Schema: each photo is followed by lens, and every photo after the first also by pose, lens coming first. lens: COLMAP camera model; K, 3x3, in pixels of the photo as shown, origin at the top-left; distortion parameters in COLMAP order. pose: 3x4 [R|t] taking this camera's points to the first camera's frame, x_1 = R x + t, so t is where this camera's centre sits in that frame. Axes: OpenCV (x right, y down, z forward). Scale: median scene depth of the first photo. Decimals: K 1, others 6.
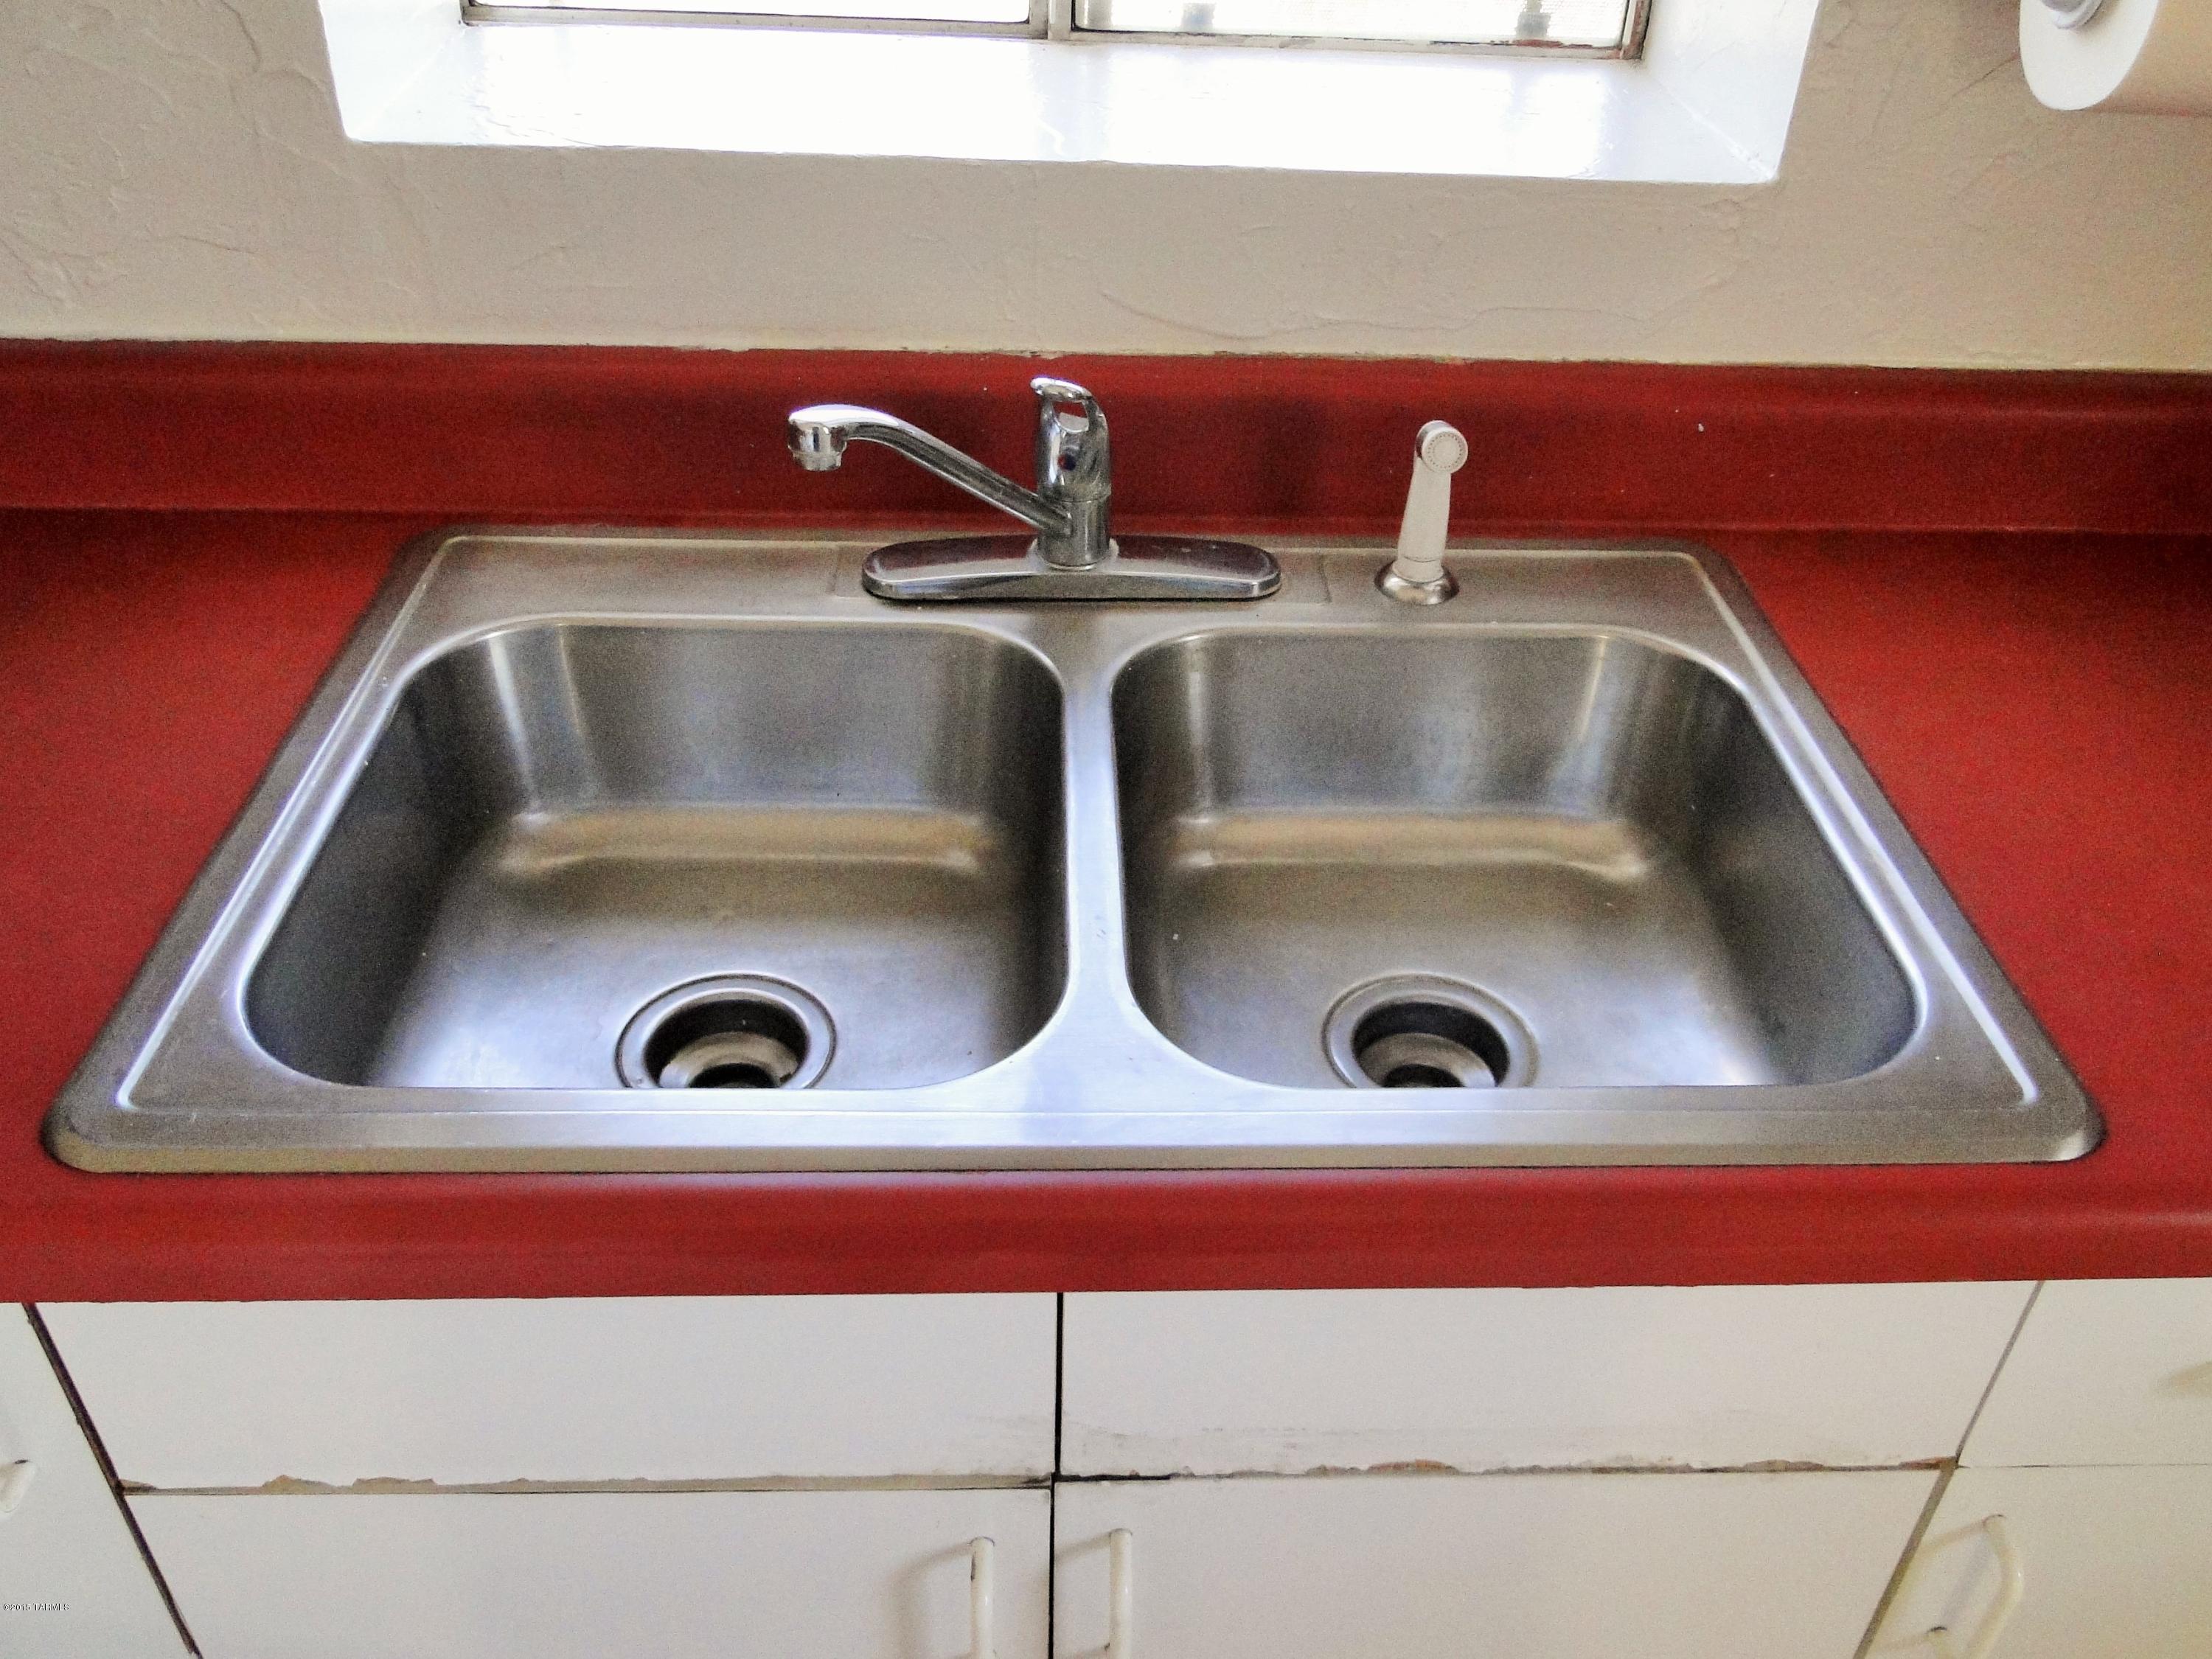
lens RADIAL K [[1861.8, 0, 1105.9], [0, 1861.8, 835.2], [0, 0, 1]] dist [0.003580, -0.008143]
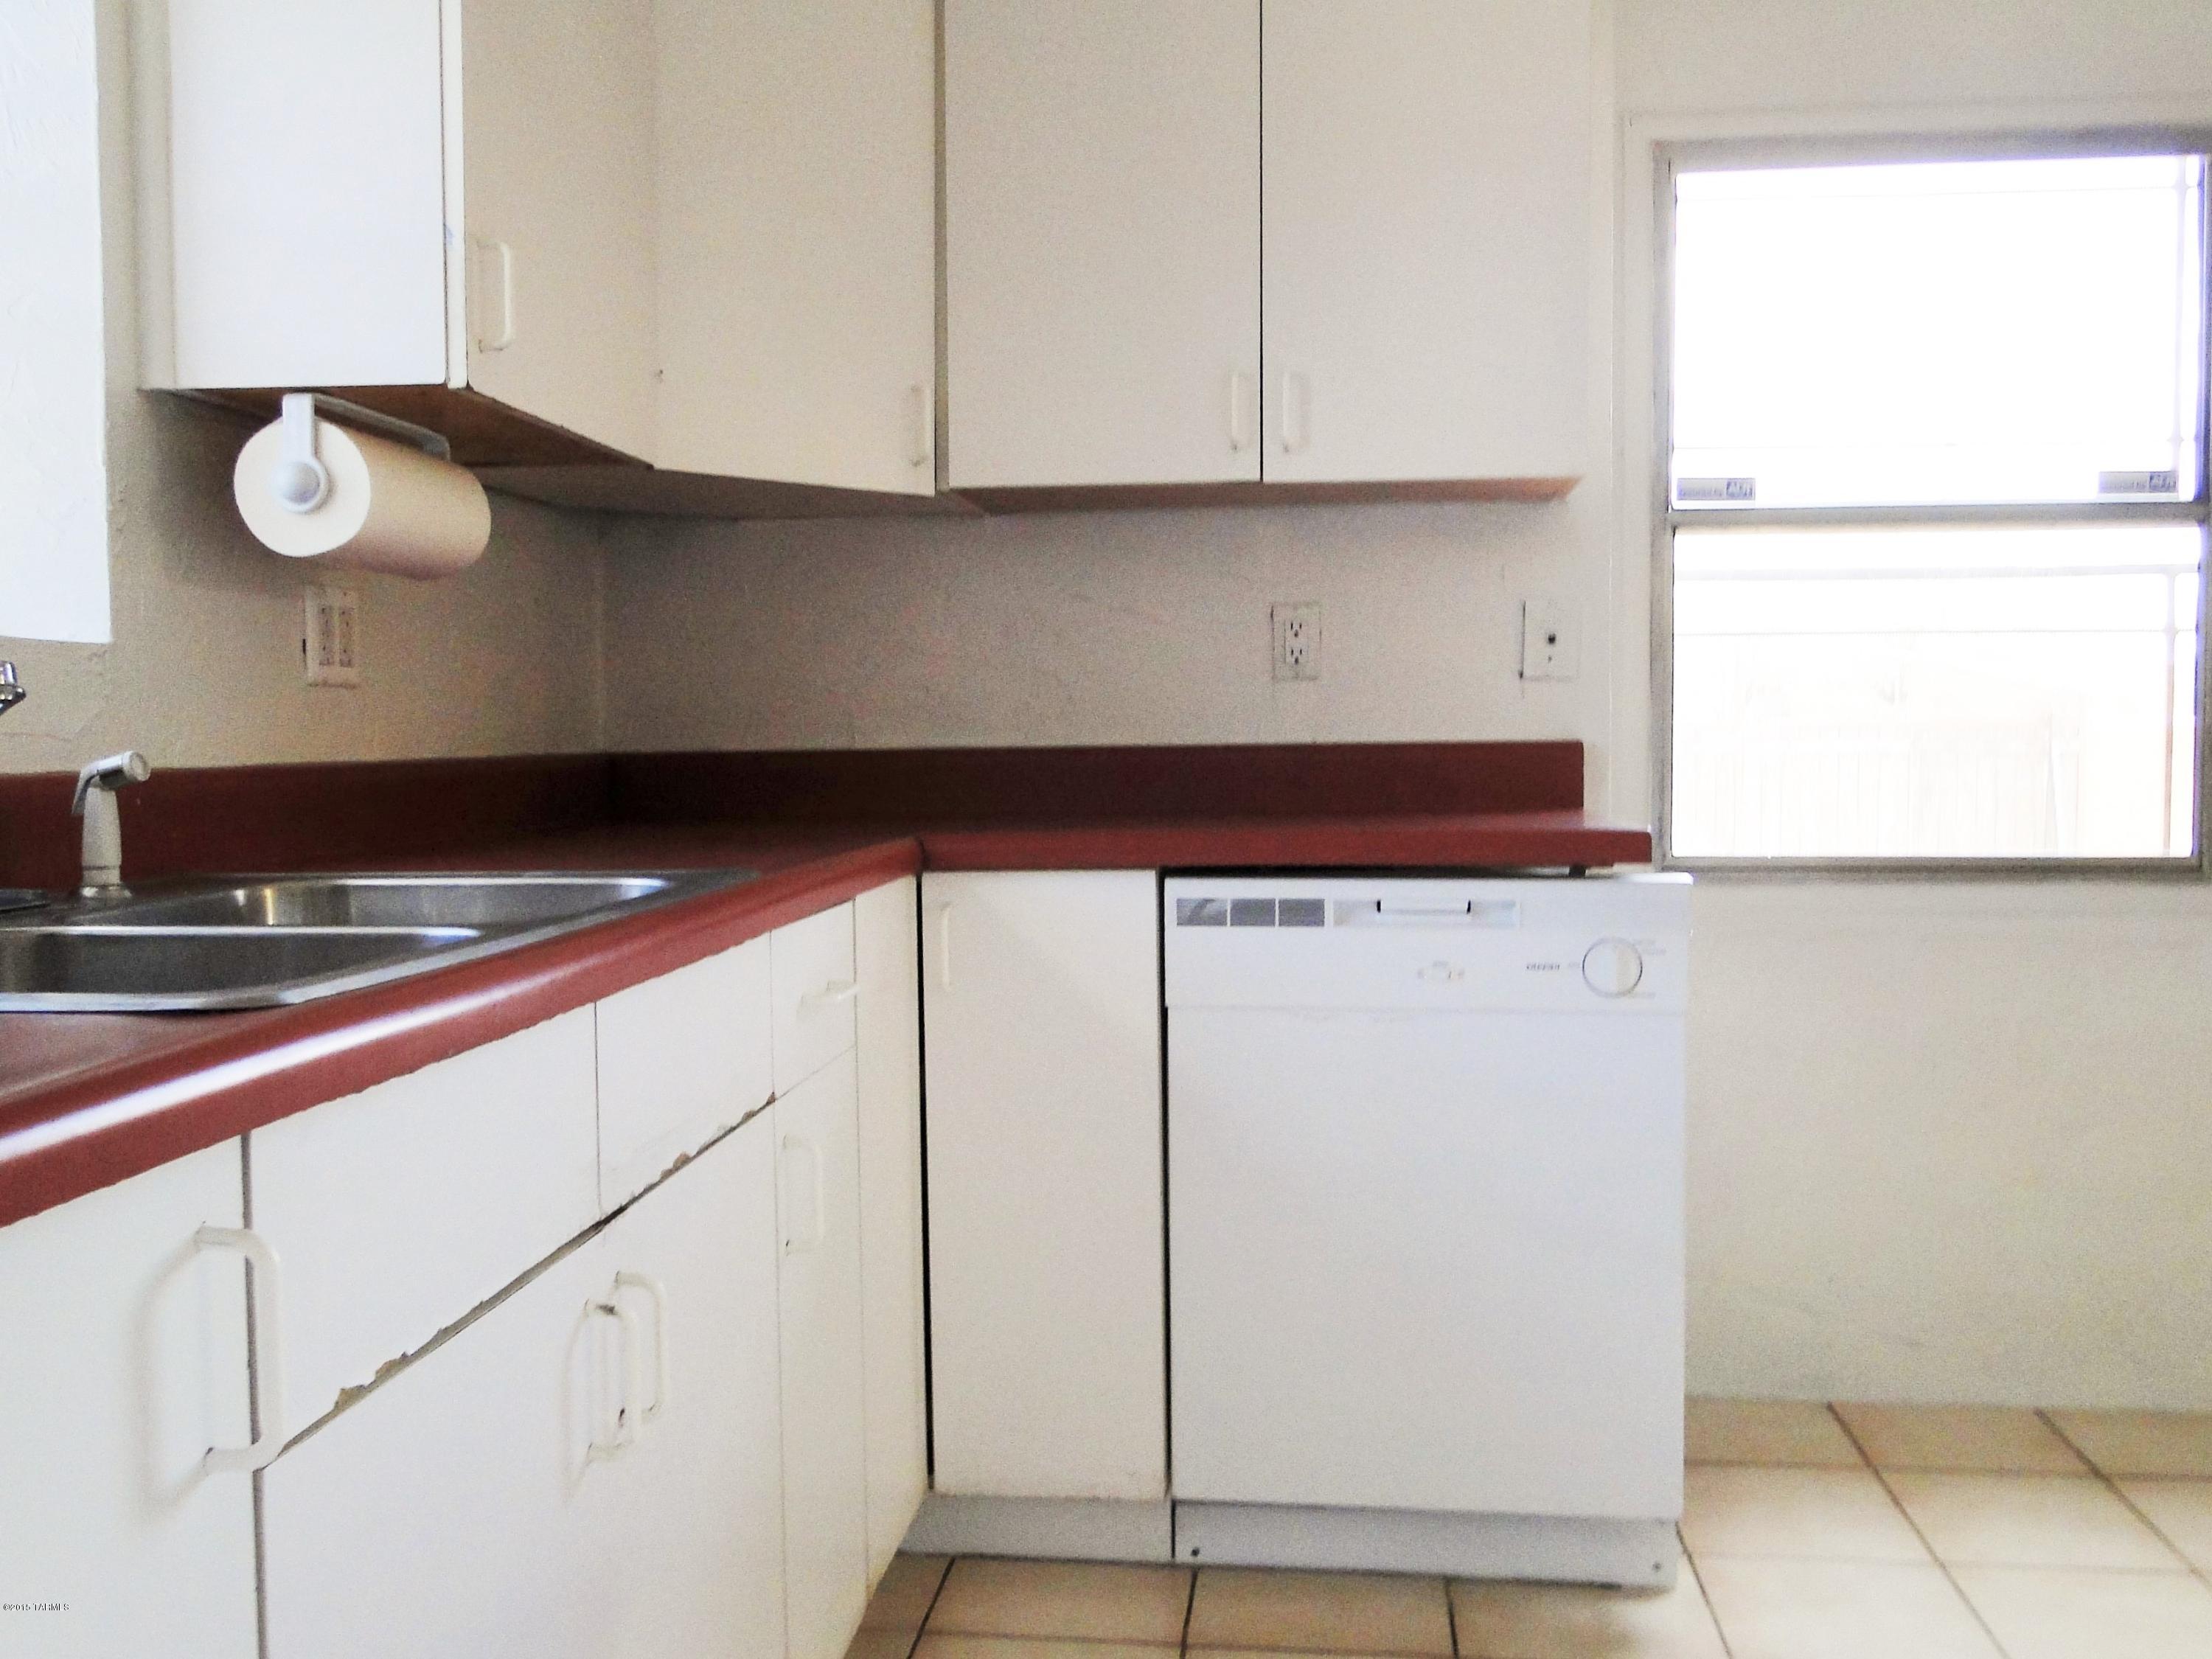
lens RADIAL K [[1861.8, 0, 1105.9], [0, 1861.8, 835.2], [0, 0, 1]] dist [0.003580, -0.008143]
pose [[0.133186, -0.074532, 0.988285, -1.379198], [0.587301, 0.809165, -0.018124, 0.360988], [-0.798335, 0.582835, 0.151542, 0.321044]]
